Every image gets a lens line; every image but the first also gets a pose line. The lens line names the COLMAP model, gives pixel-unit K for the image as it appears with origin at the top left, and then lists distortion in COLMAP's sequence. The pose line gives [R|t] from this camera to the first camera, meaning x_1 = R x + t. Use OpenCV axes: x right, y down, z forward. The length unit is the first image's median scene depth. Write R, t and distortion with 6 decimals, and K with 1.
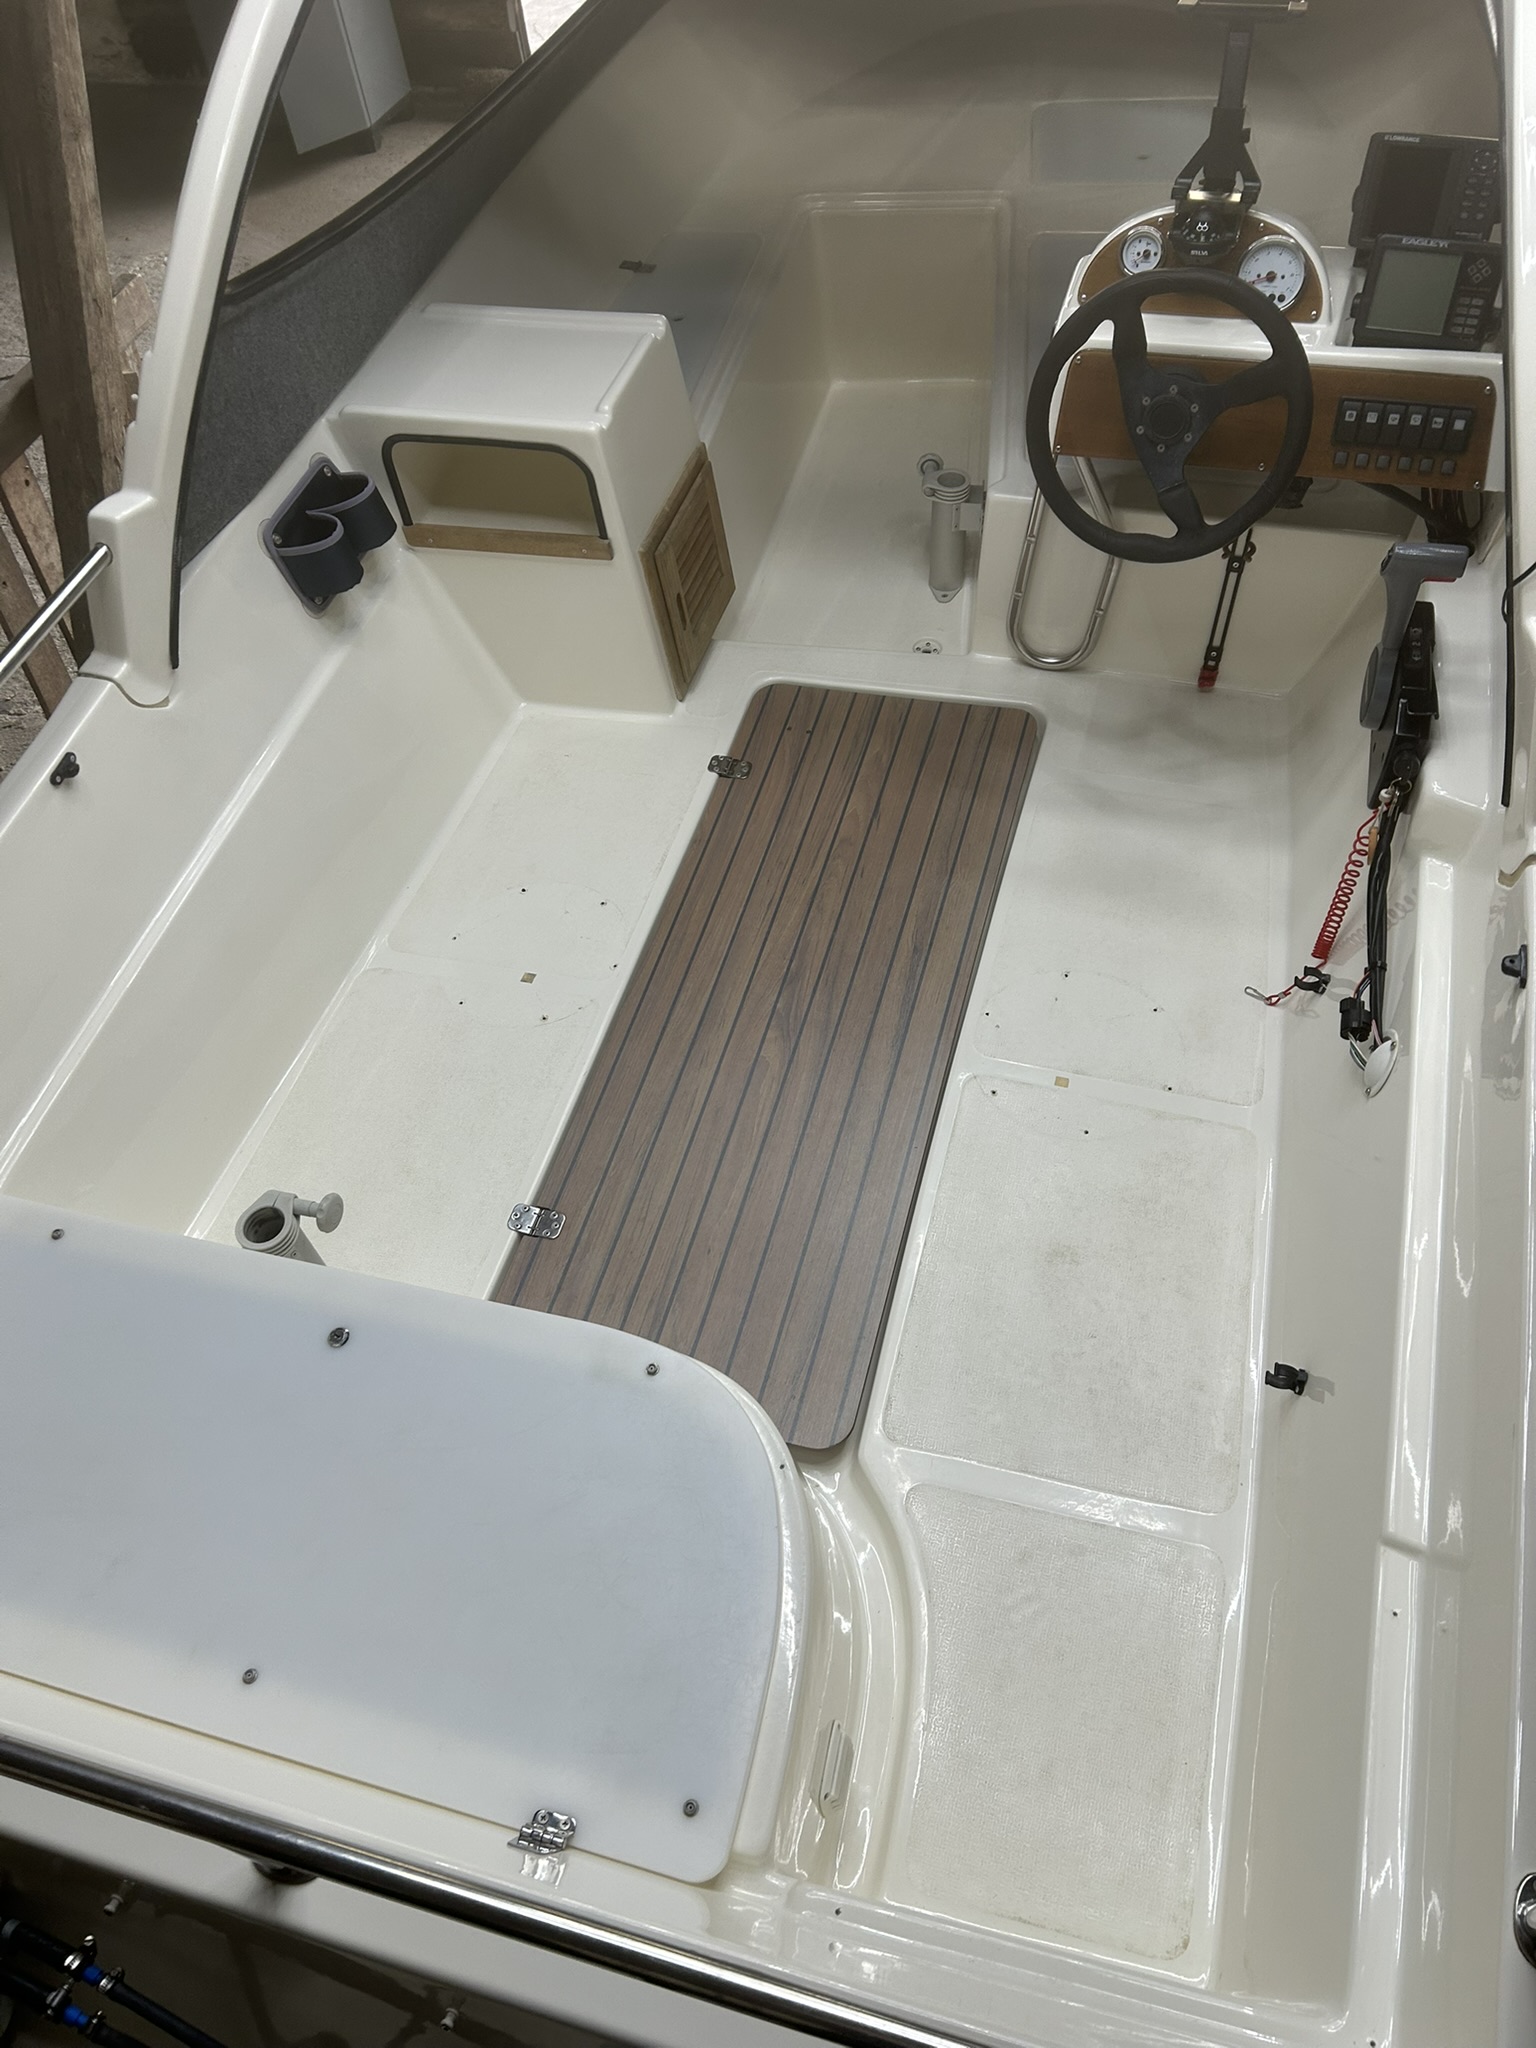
lens RADIAL K [[1556.6, 0, 768.0], [0, 1556.6, 1024.0], [0, 0, 1]] dist [0.052300, -0.040383]
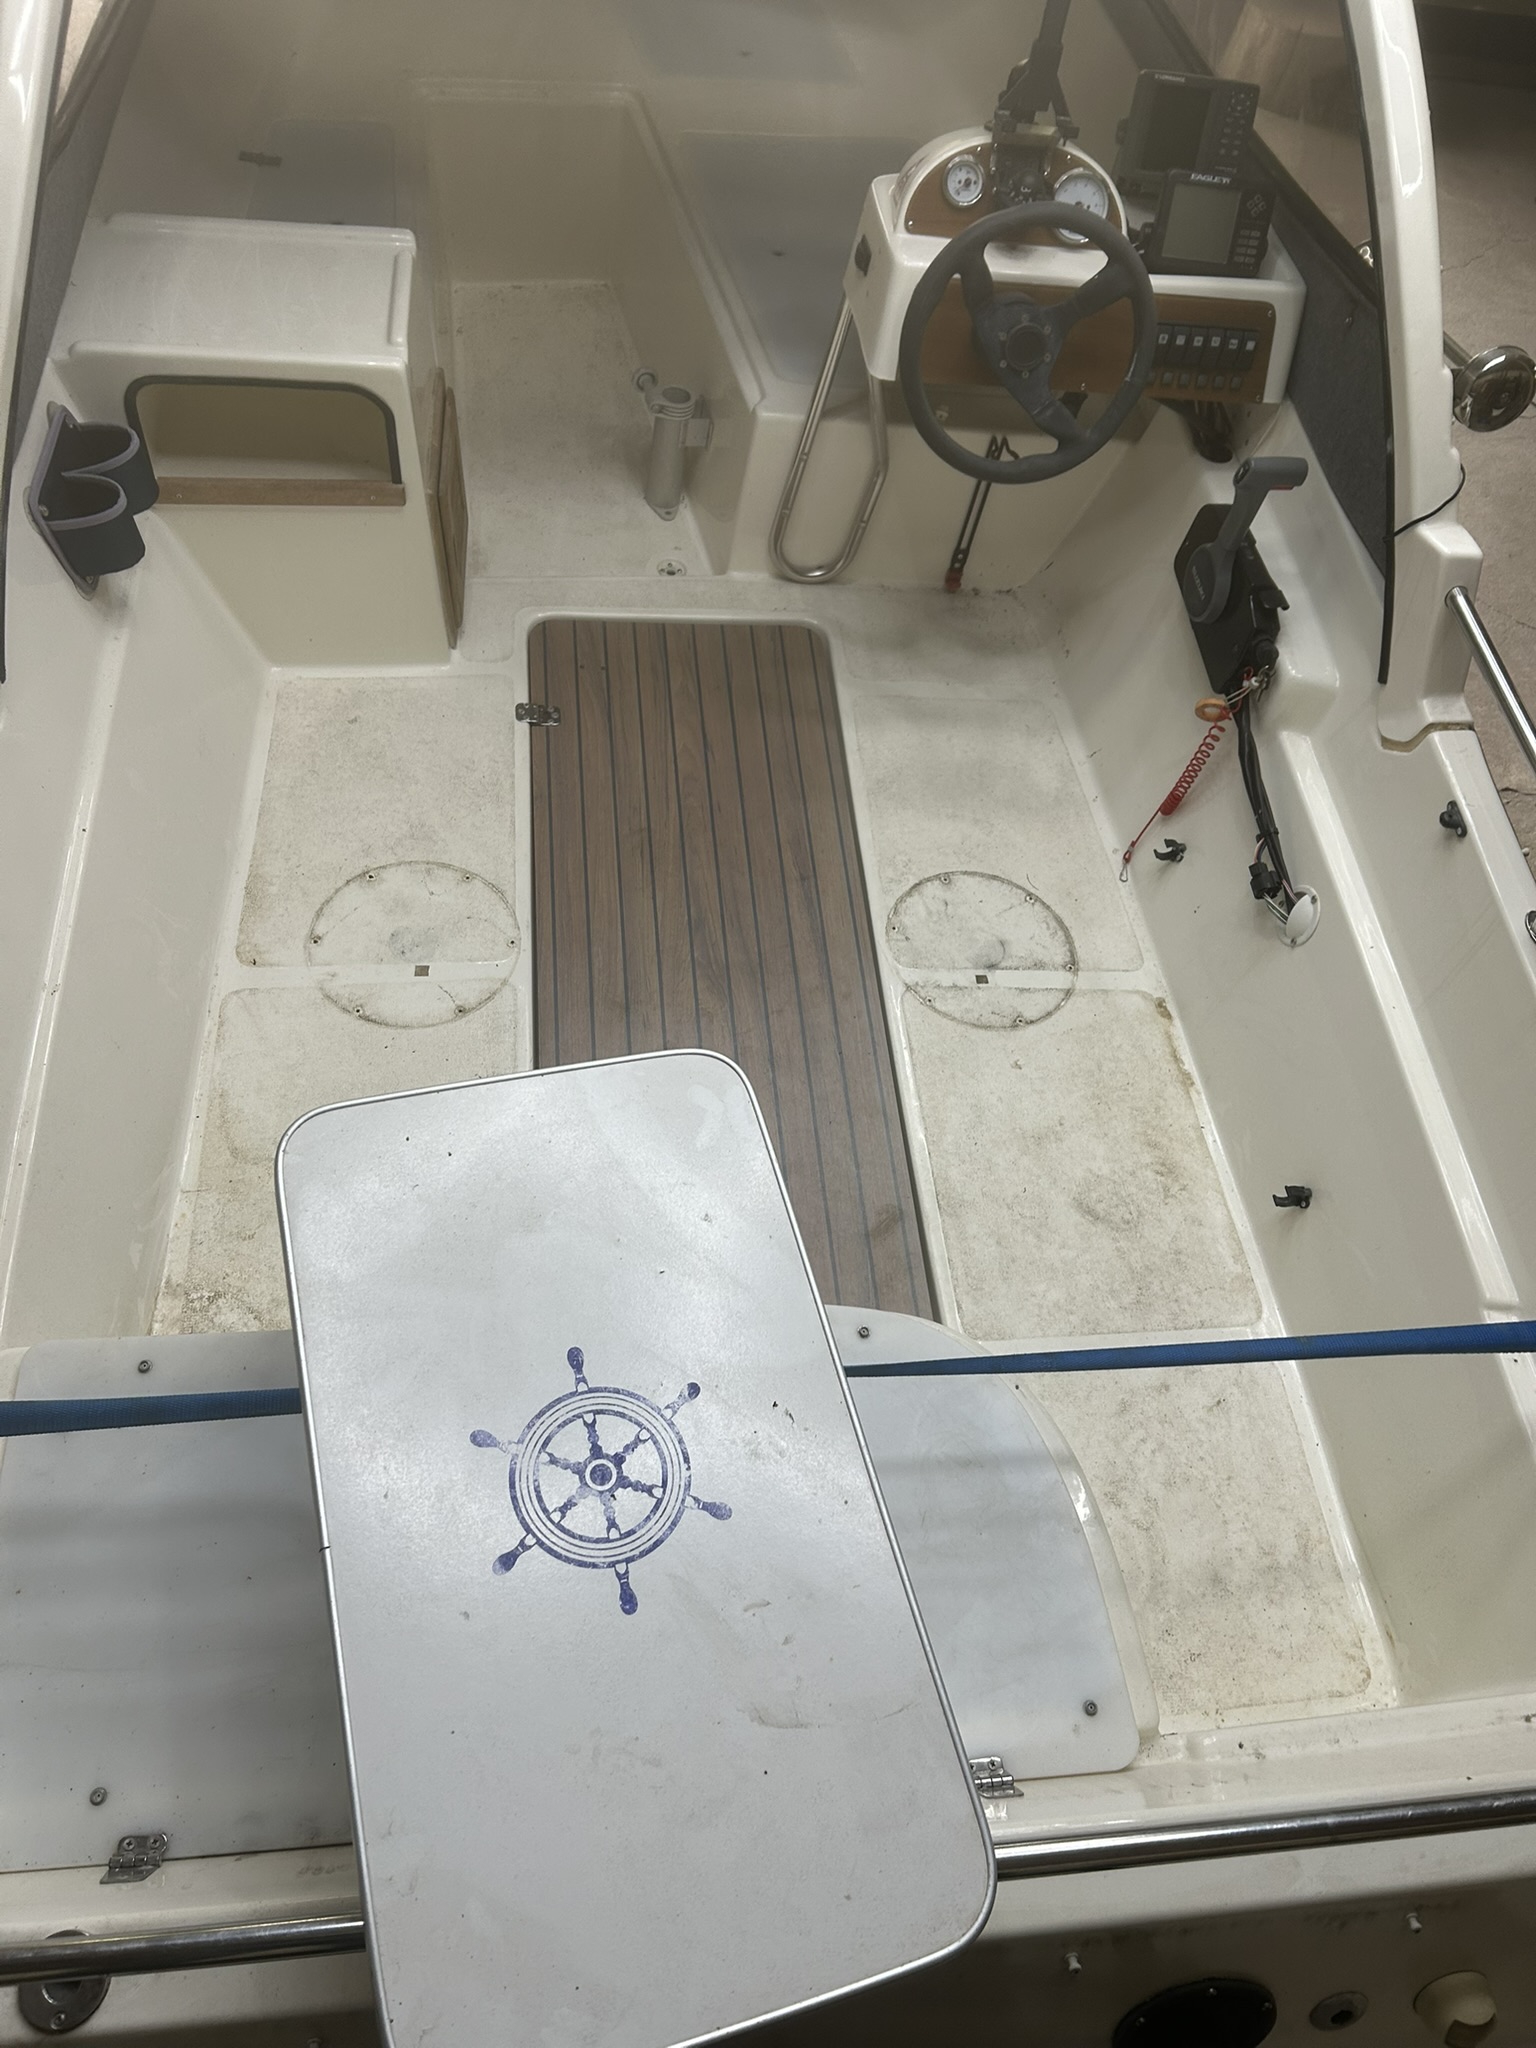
lens RADIAL K [[1567.5, 0, 762.8], [0, 1567.5, 1022.7], [0, 0, 1]] dist [0.027581, -0.007084]
pose [[0.908214, -0.190538, 0.372617, -0.318203], [0.162060, 0.981002, 0.106634, -0.065198], [-0.385856, -0.036460, 0.921838, 0.058760]]
